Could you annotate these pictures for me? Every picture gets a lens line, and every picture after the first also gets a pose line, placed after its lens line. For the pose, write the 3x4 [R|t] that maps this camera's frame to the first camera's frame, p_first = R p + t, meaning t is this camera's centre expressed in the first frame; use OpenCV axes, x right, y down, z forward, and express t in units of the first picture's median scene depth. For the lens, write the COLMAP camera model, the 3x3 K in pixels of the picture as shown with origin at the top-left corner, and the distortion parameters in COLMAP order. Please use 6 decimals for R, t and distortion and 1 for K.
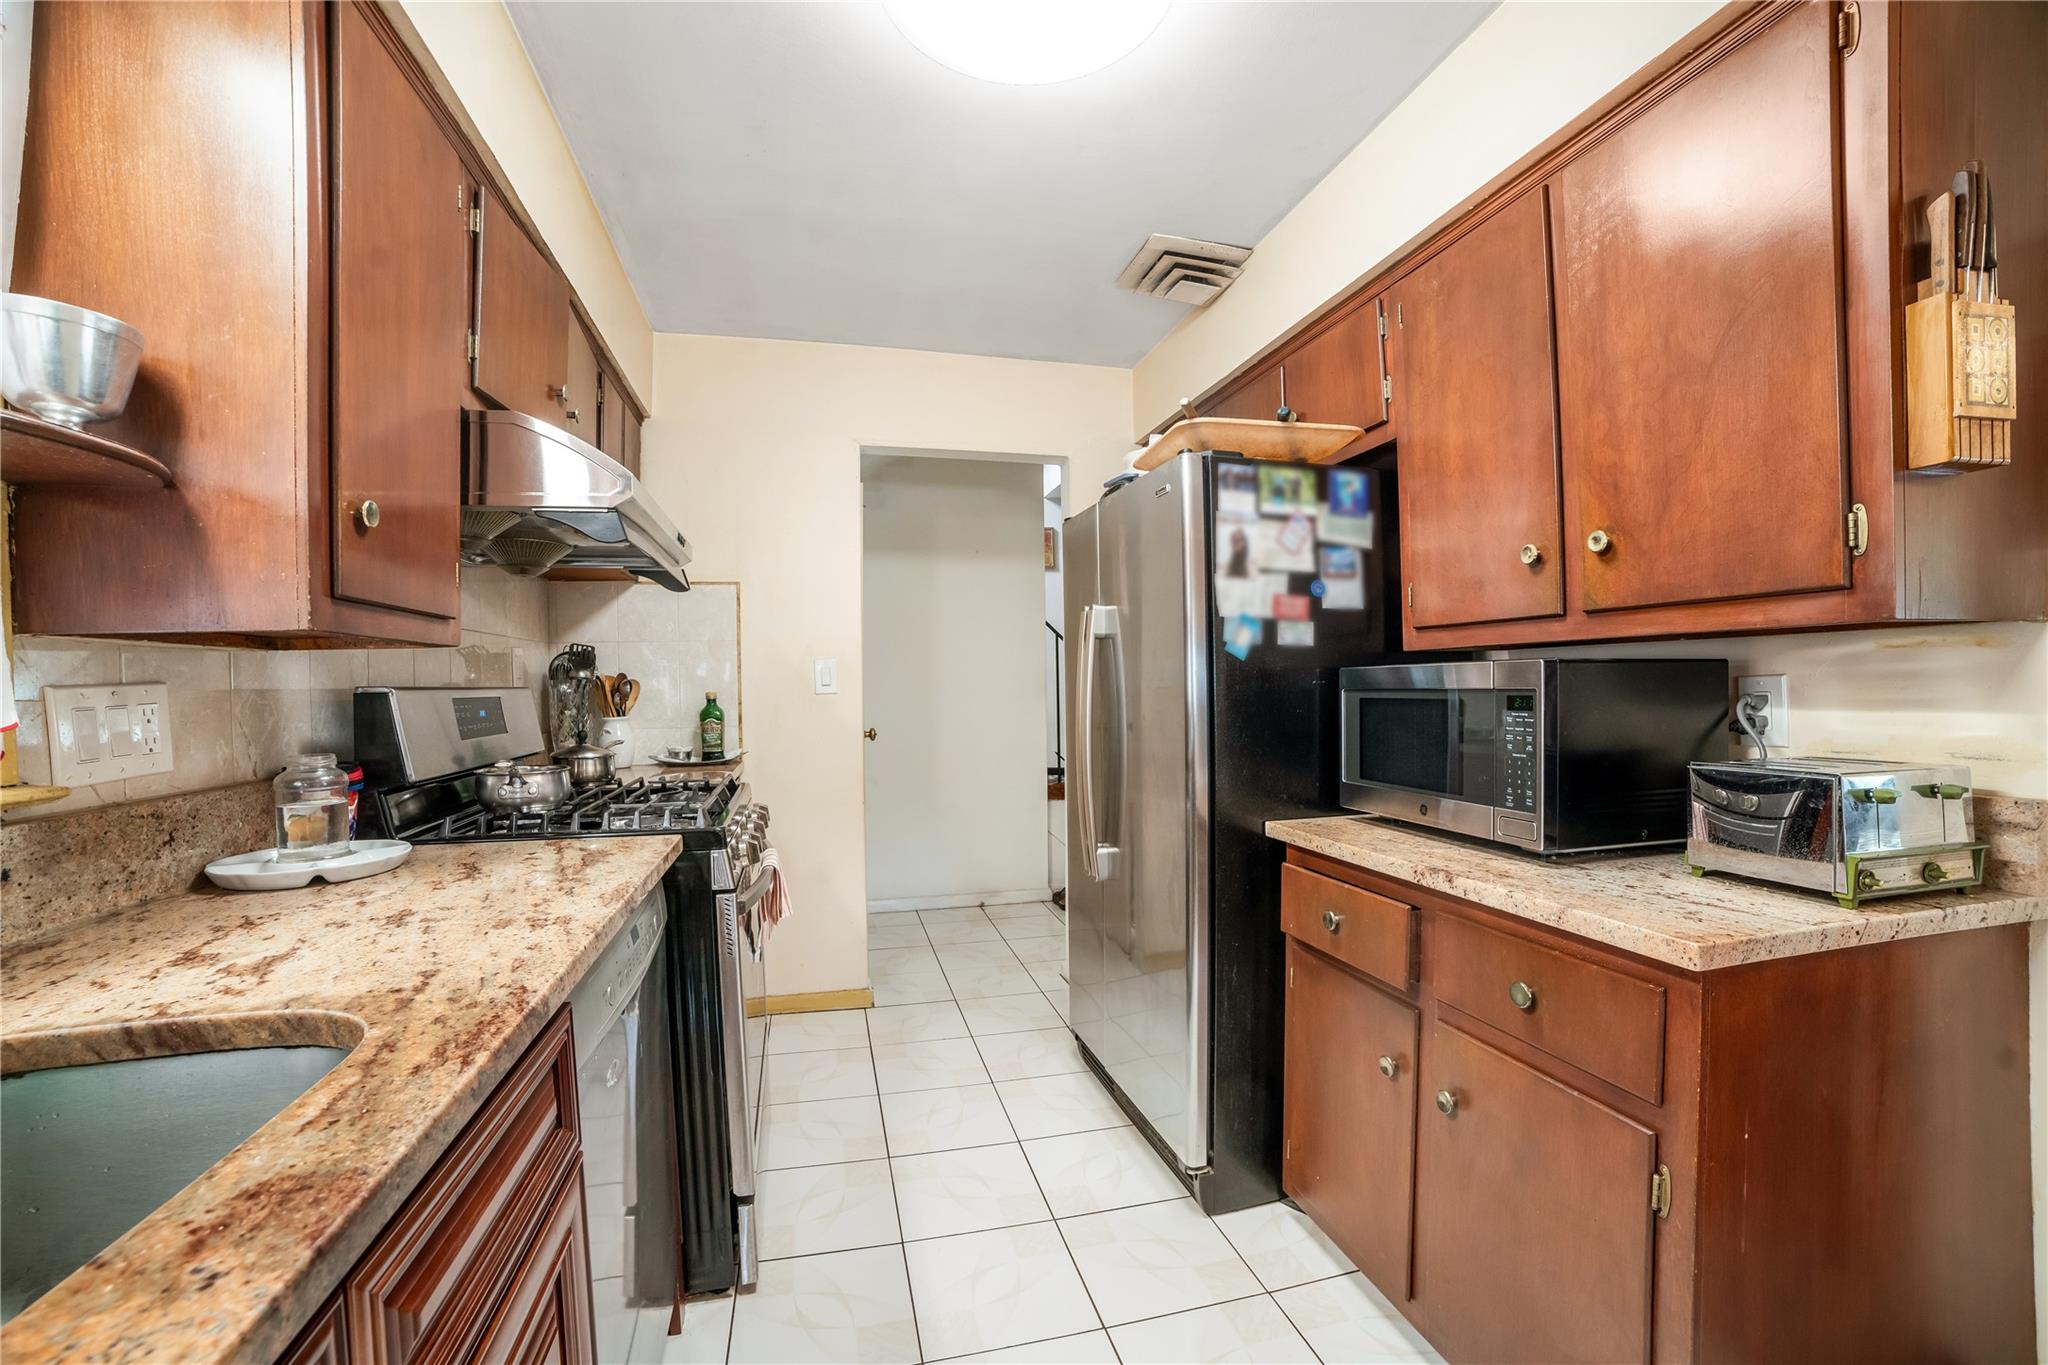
lens RADIAL K [[843.0, 0, 1025.8], [0, 843.0, 698.0], [0, 0, 1]] dist [-0.100282, 0.036302]
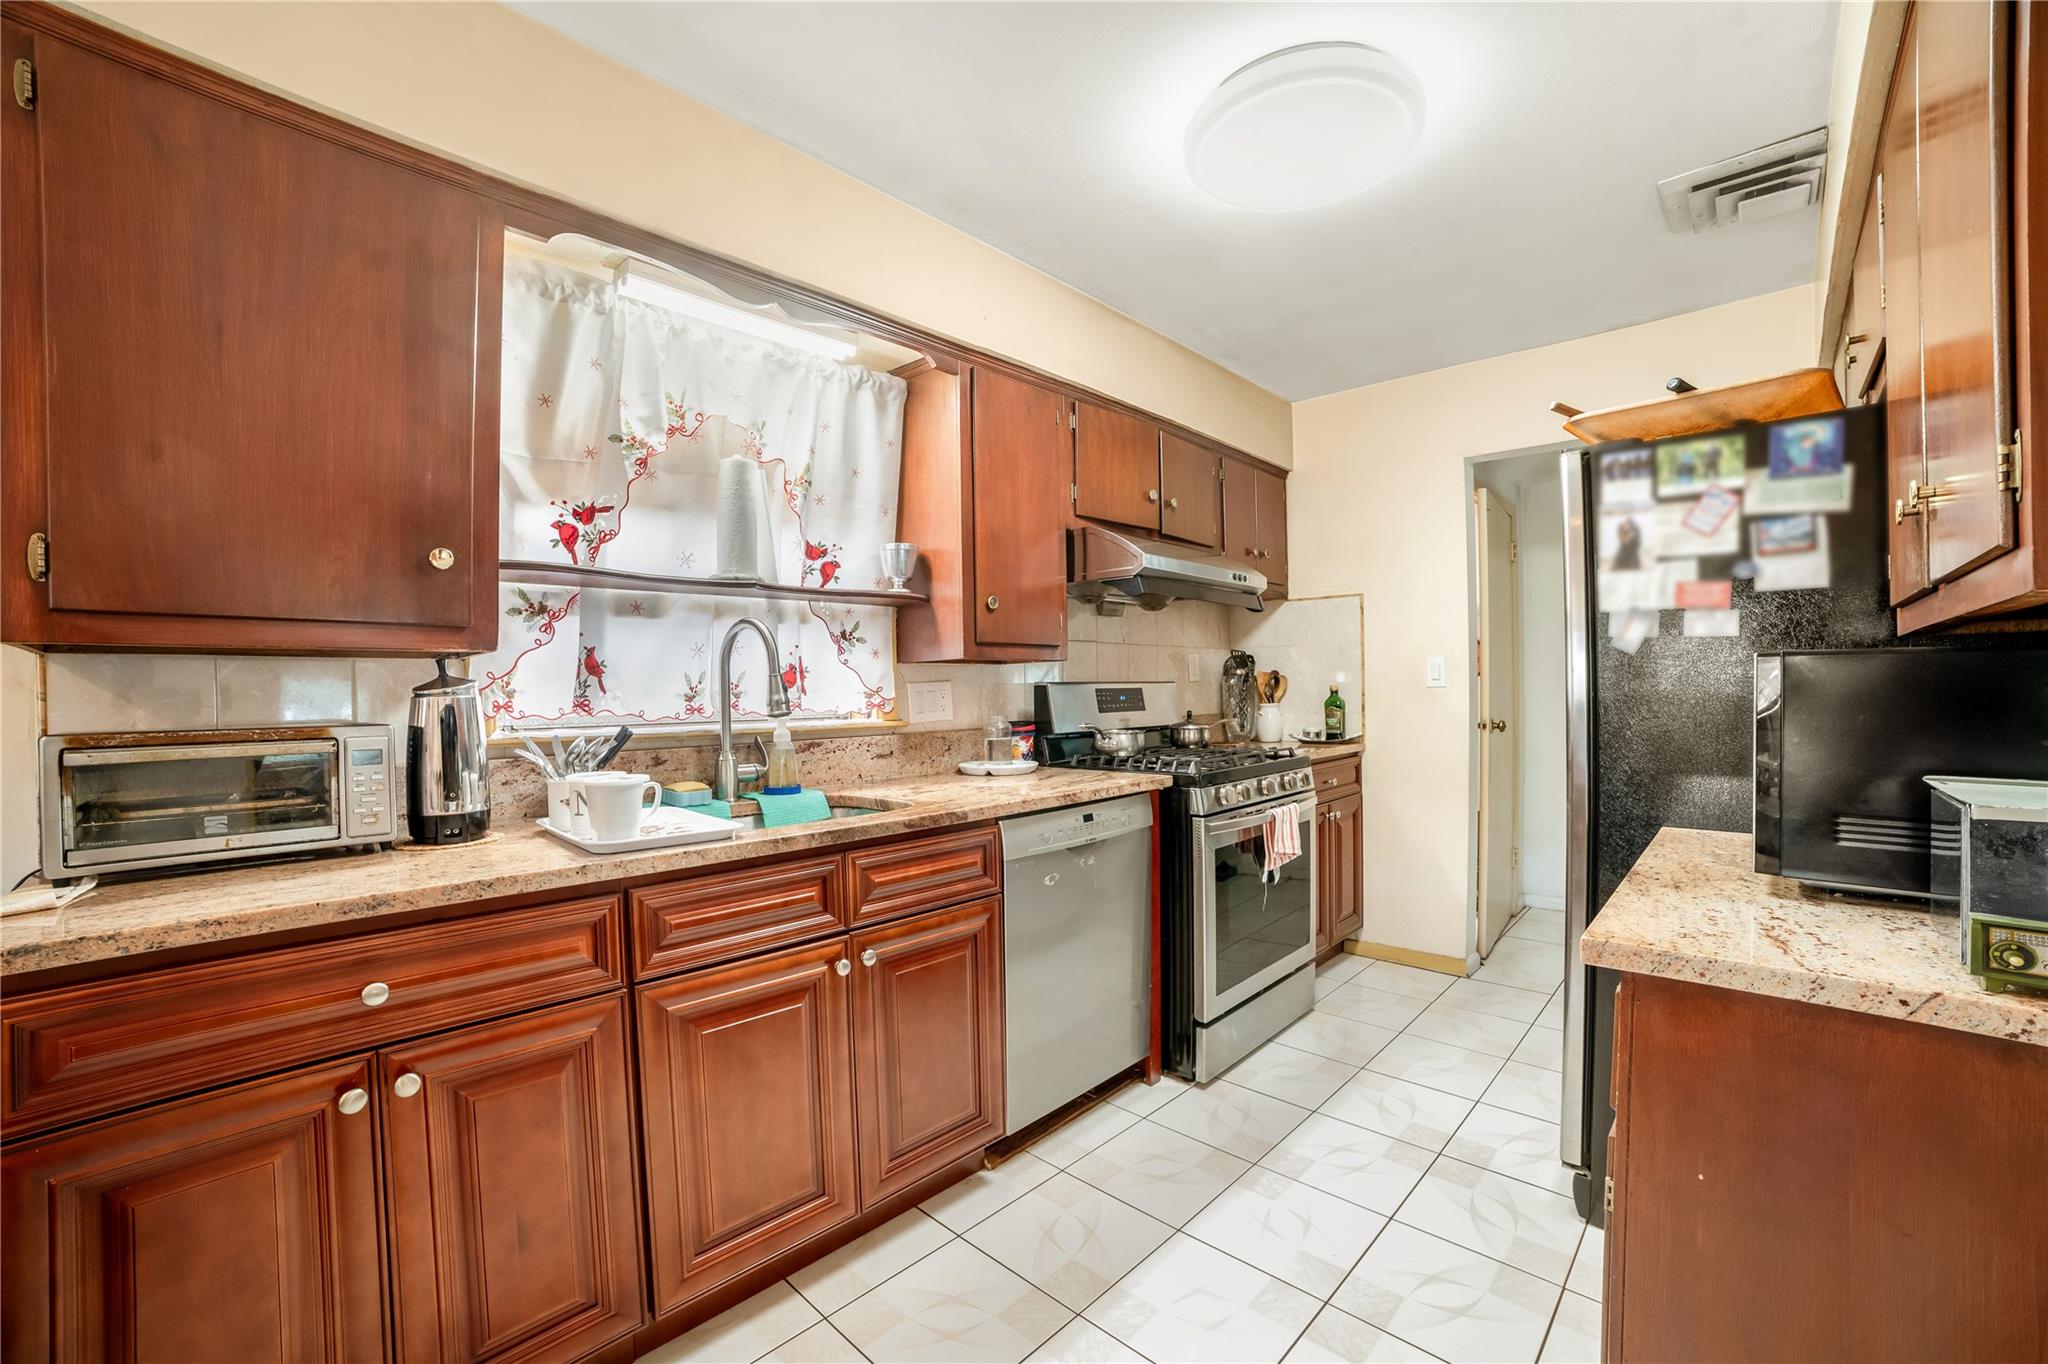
lens RADIAL K [[843.0, 0, 1025.8], [0, 843.0, 697.5], [0, 0, 1]] dist [-0.100282, 0.036302]
pose [[0.534623, 0.014339, -0.844969, 0.656492], [-0.005038, 0.999892, 0.013781, -0.005654], [0.845076, -0.003111, 0.534637, -0.083429]]
